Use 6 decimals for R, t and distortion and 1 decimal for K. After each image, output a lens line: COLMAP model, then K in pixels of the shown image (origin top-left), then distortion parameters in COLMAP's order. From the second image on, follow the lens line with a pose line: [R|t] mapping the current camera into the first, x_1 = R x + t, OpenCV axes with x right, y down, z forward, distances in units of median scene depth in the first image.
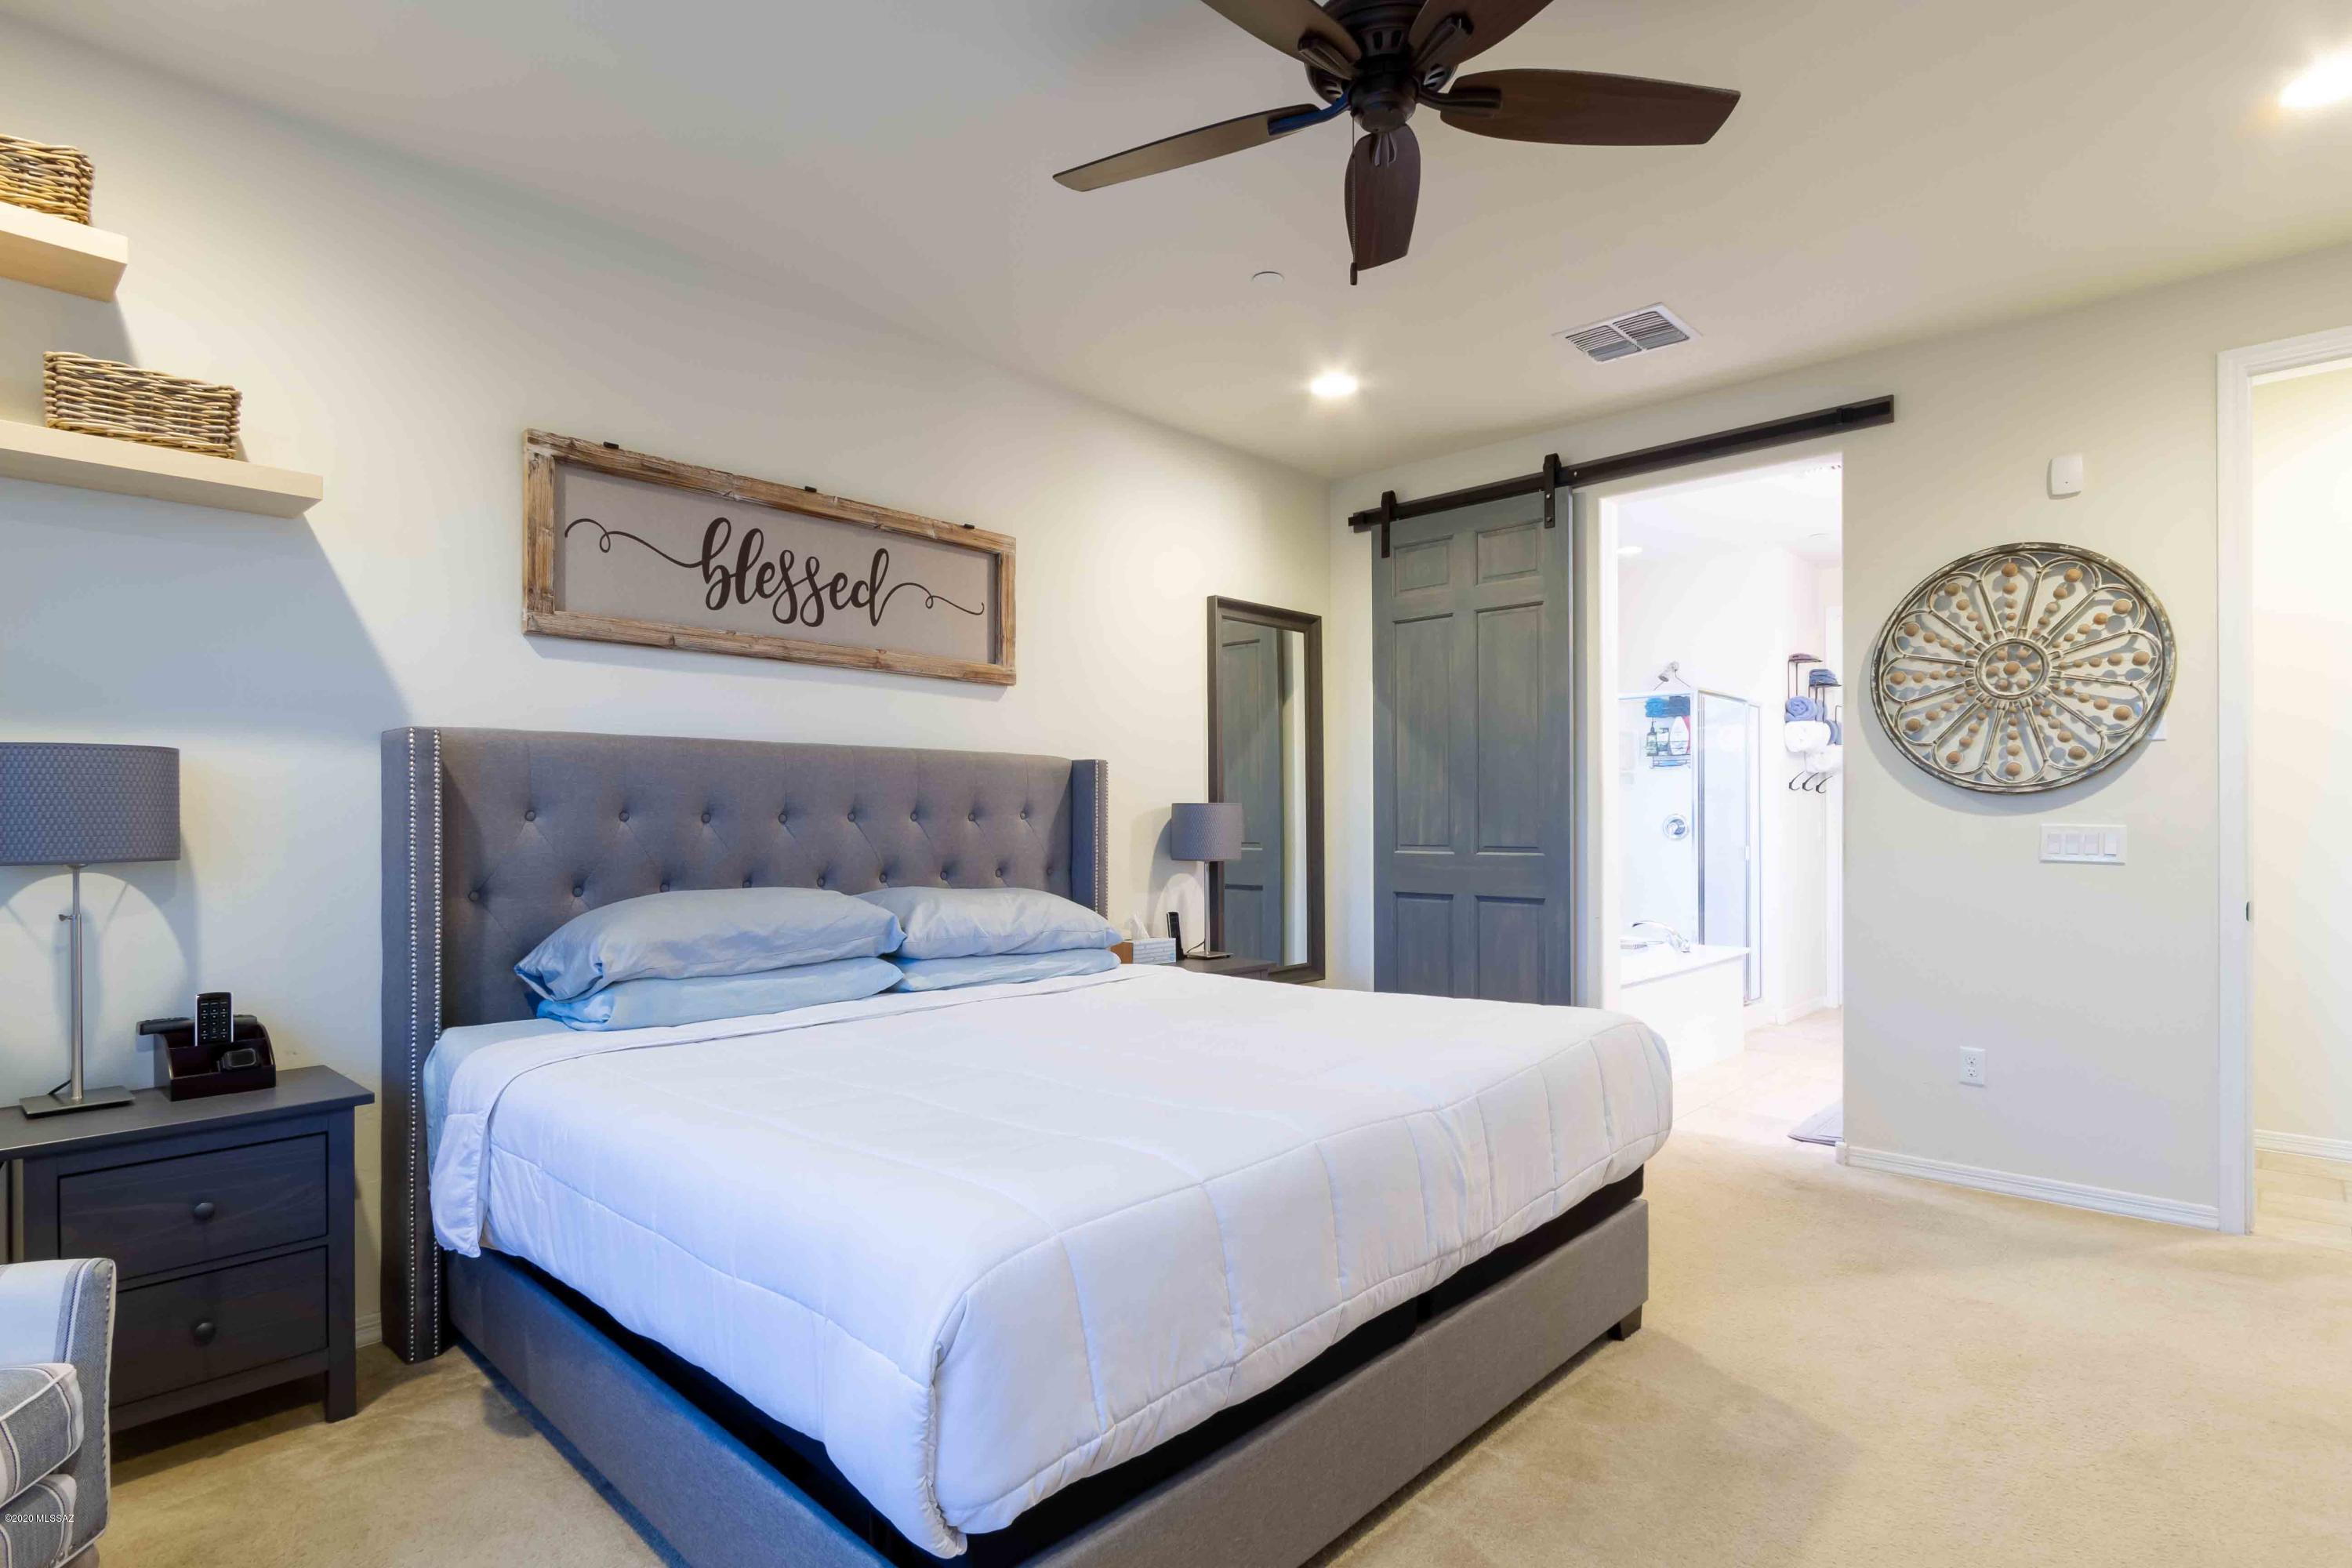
lens RADIAL K [[1186.1, 0, 1175.2], [0, 1186.1, 801.6], [0, 0, 1]] dist [0.002604, -0.004848]
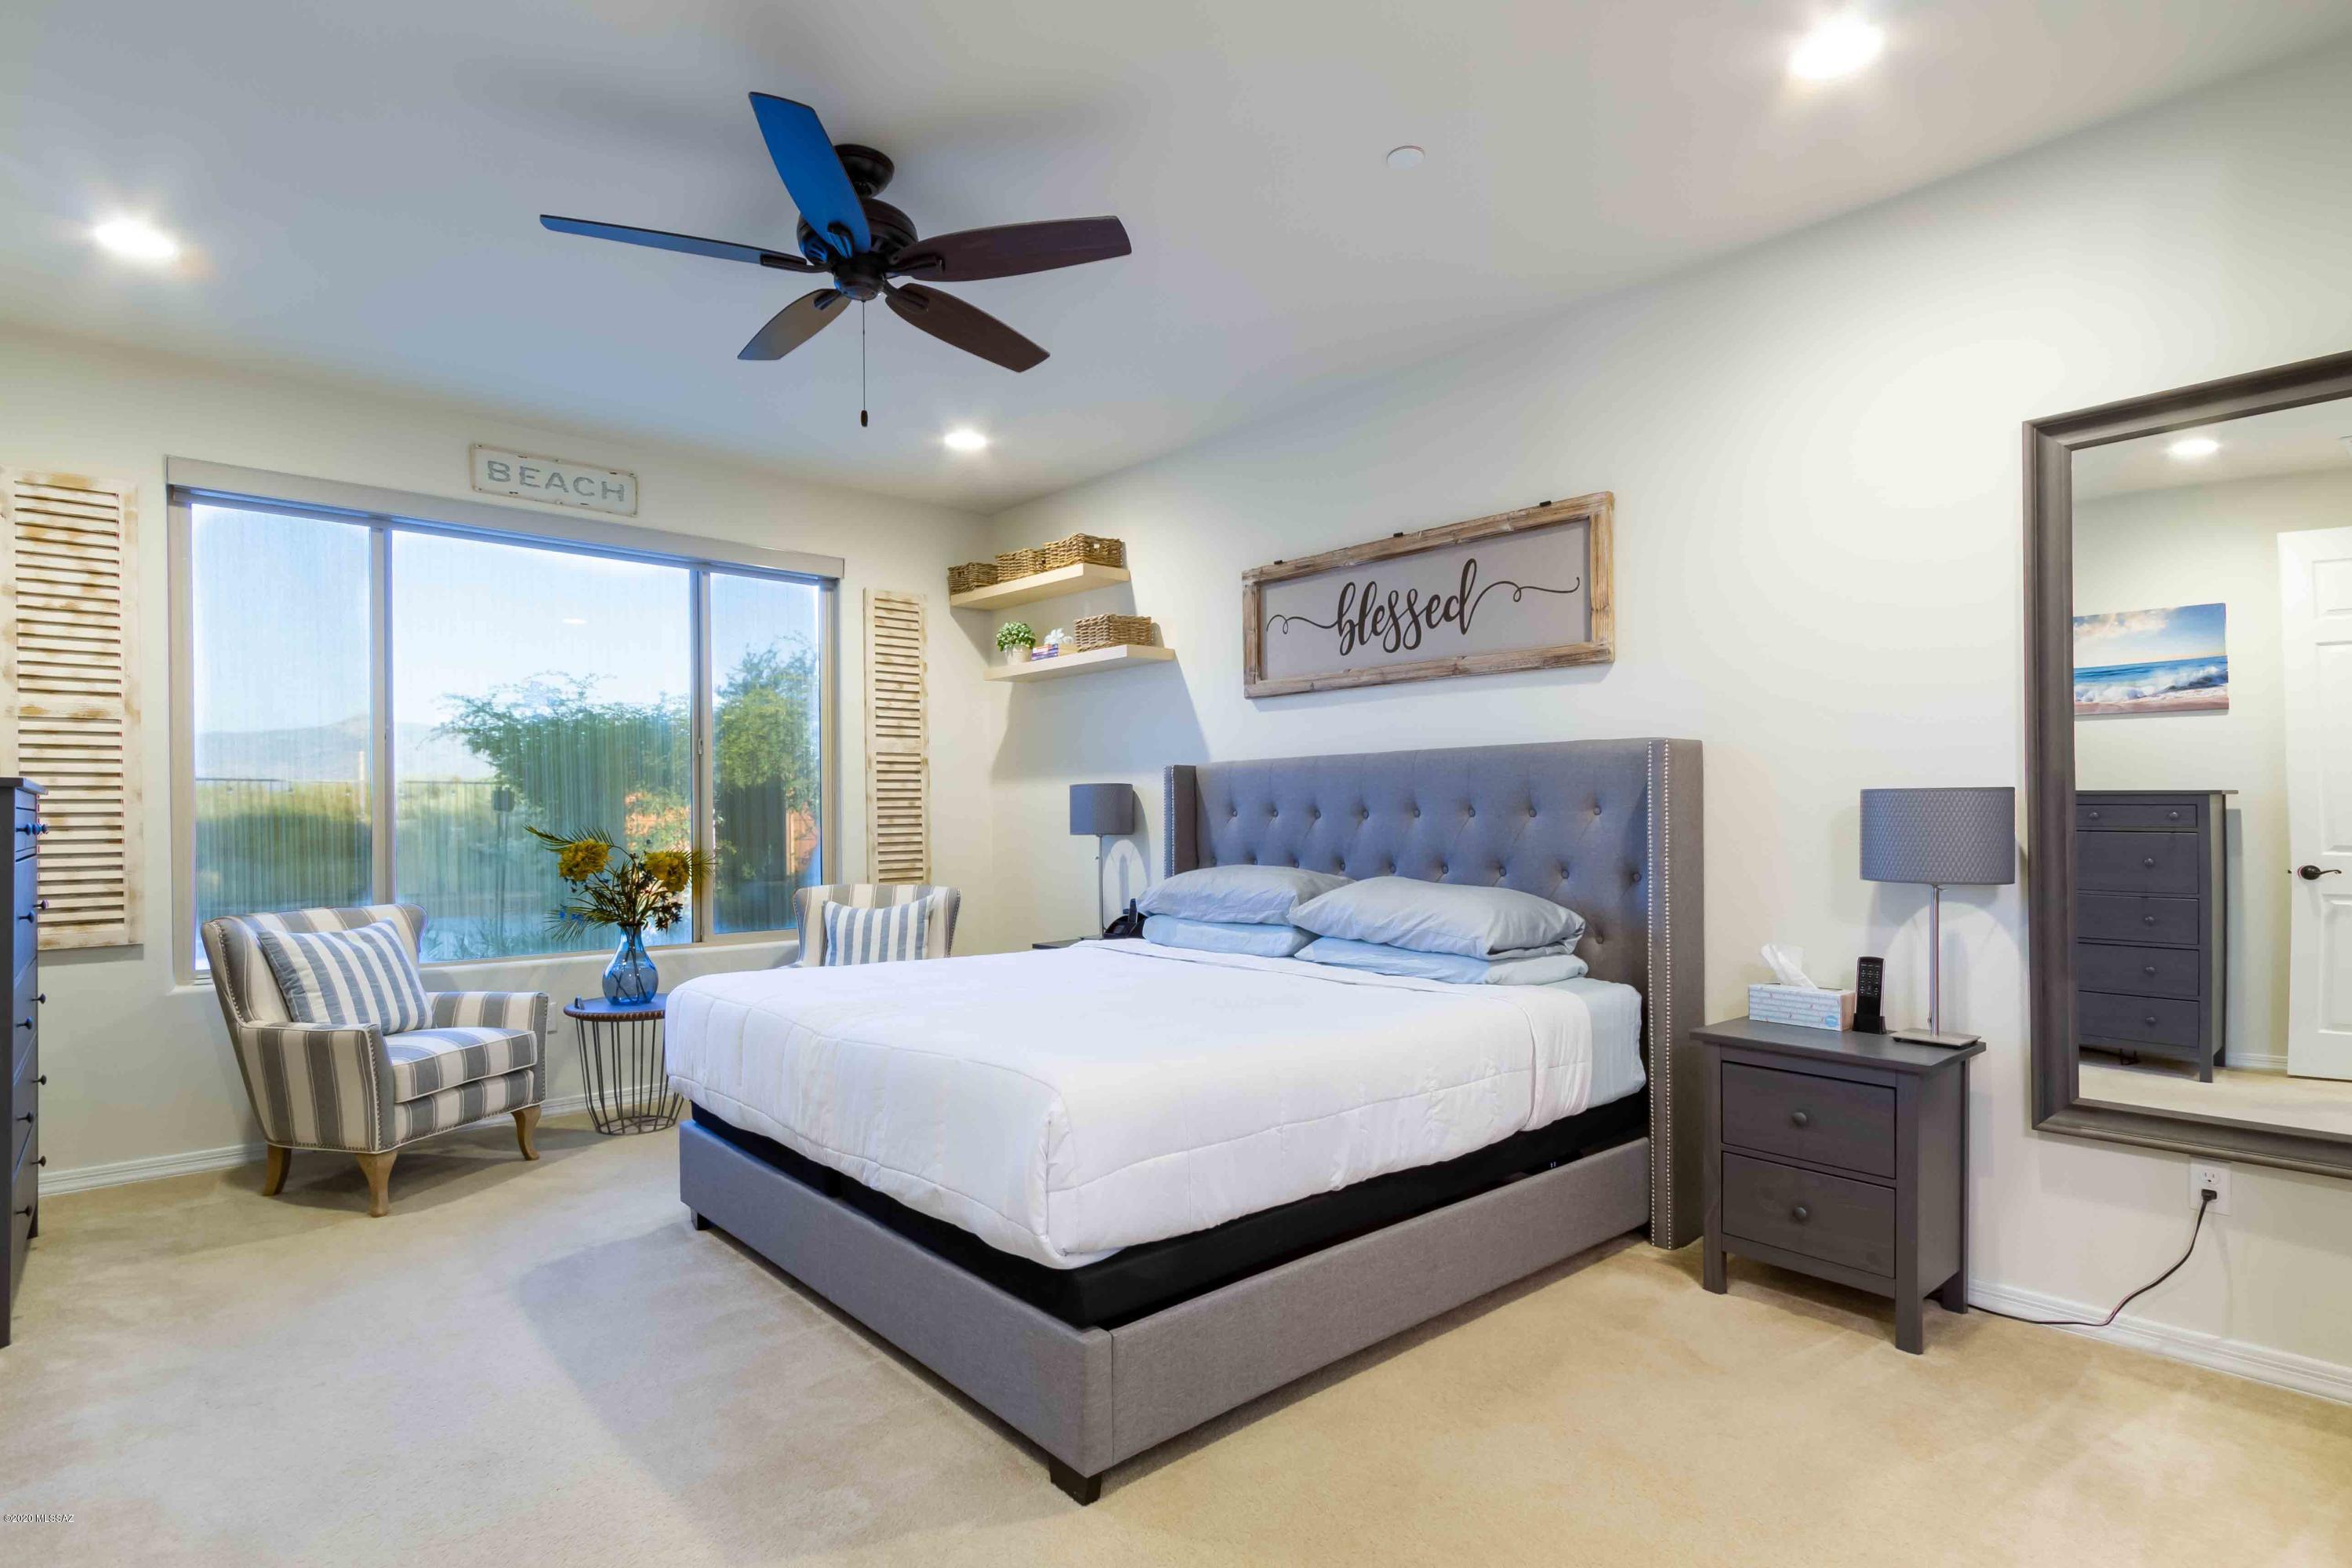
lens RADIAL K [[1186.1, 0, 1182.2], [0, 1186.1, 803.9], [0, 0, 1]] dist [0.002604, -0.004848]
pose [[-0.096075, -0.005872, -0.995357, 0.879545], [0.020562, 0.999758, -0.007883, 0.008511], [0.995162, -0.021224, -0.095931, 0.890964]]
